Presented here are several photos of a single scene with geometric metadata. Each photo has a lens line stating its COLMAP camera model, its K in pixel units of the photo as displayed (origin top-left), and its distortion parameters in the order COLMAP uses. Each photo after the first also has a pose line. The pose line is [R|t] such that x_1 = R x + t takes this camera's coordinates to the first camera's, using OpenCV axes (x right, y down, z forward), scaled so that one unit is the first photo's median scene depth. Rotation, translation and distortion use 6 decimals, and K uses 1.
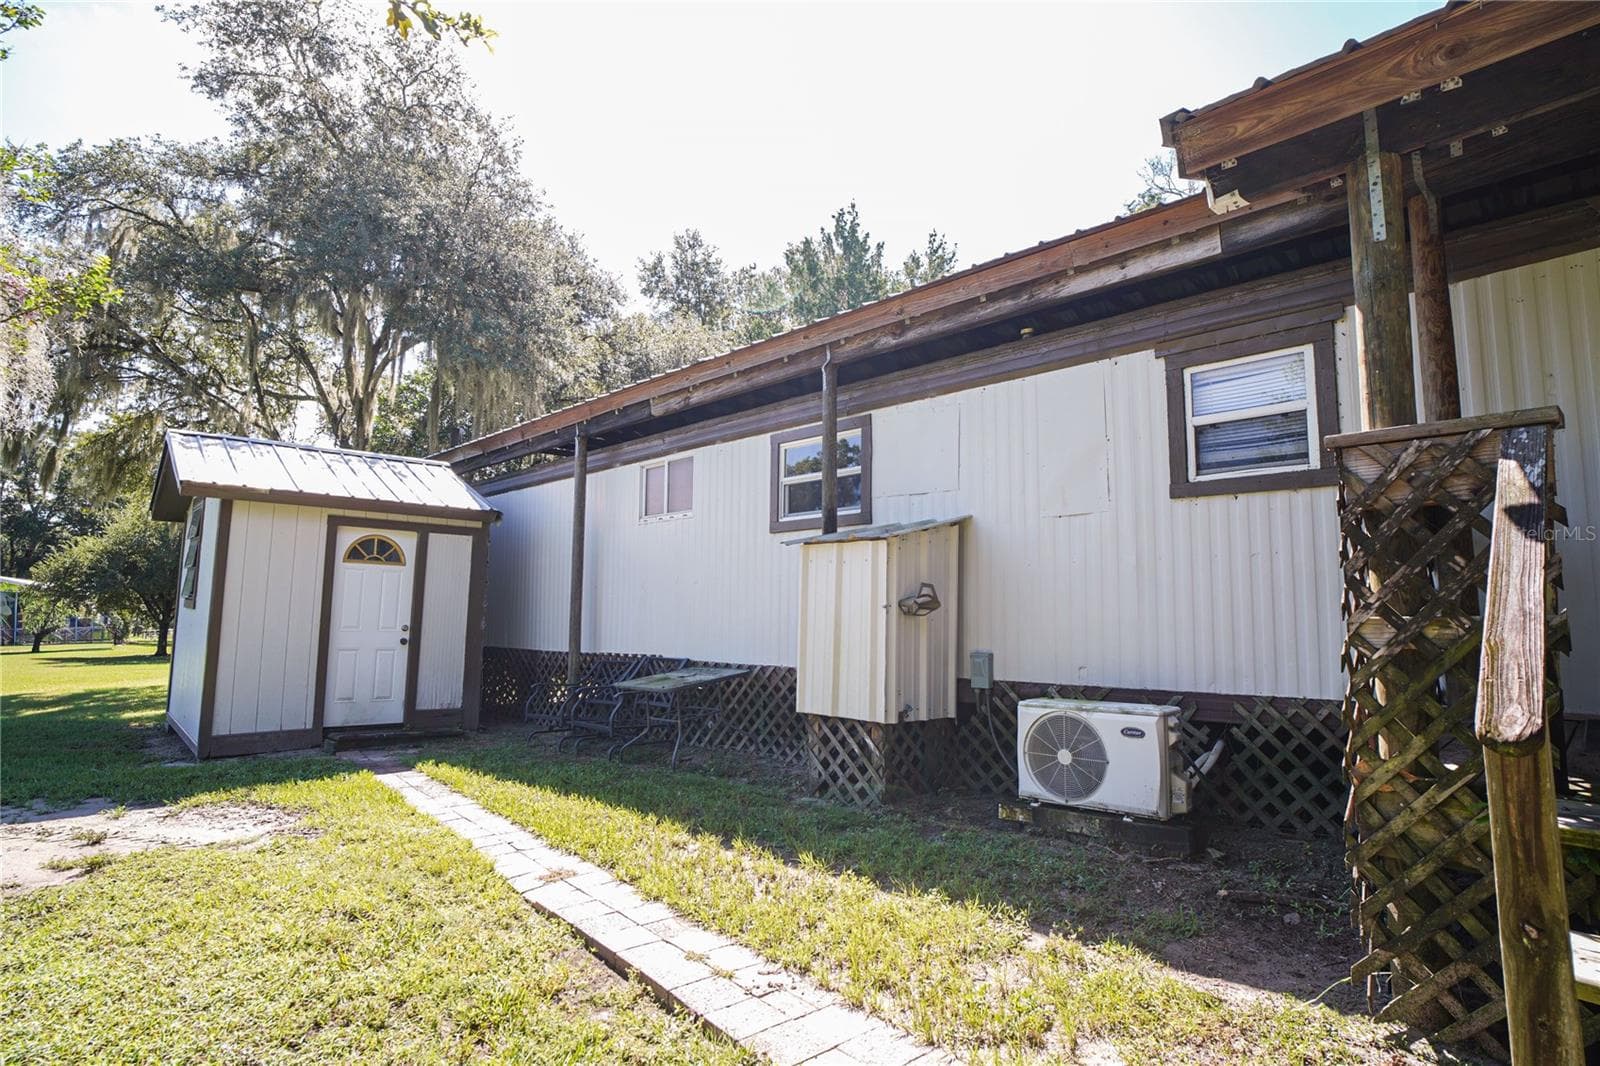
lens RADIAL K [[827.0, 0, 809.3], [0, 827.0, 528.5], [0, 0, 1]] dist [-0.061270, 0.030364]
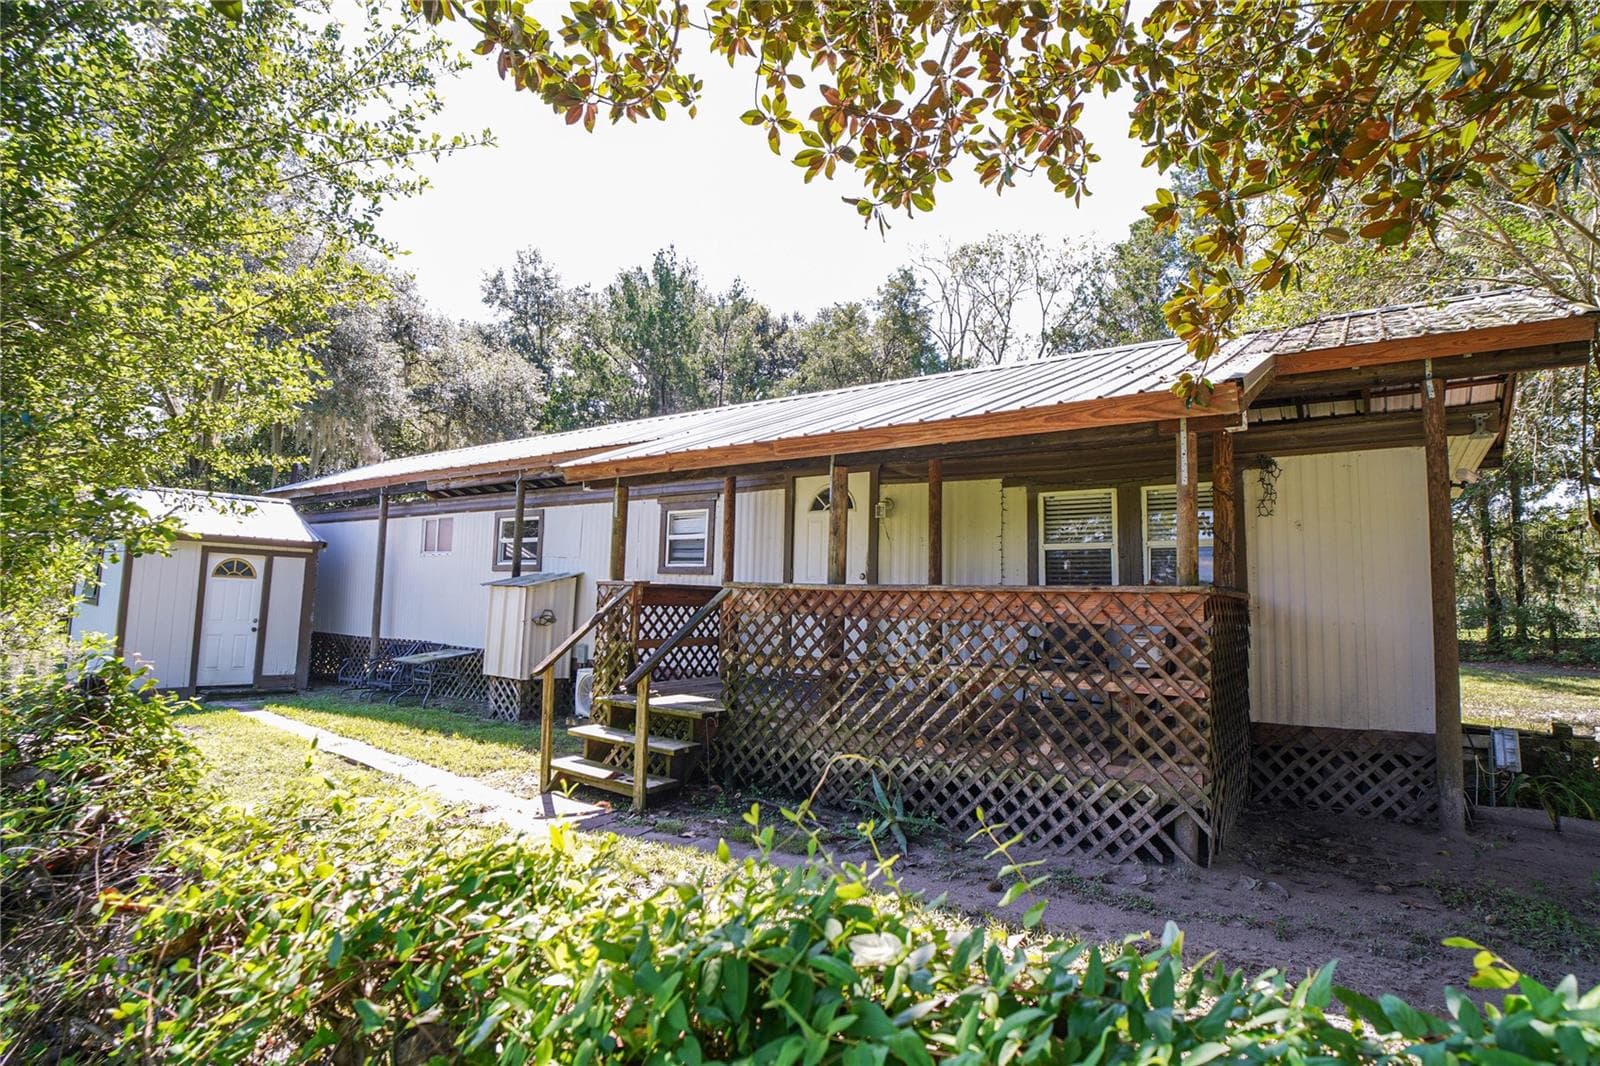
lens RADIAL K [[827.0, 0, 809.3], [0, 827.0, 528.5], [0, 0, 1]] dist [-0.061270, 0.030364]
pose [[0.987056, 0.030710, 0.157410, 0.273181], [-0.034601, 0.999158, 0.022042, -0.117401], [-0.156600, -0.027204, 0.987287, -0.630897]]
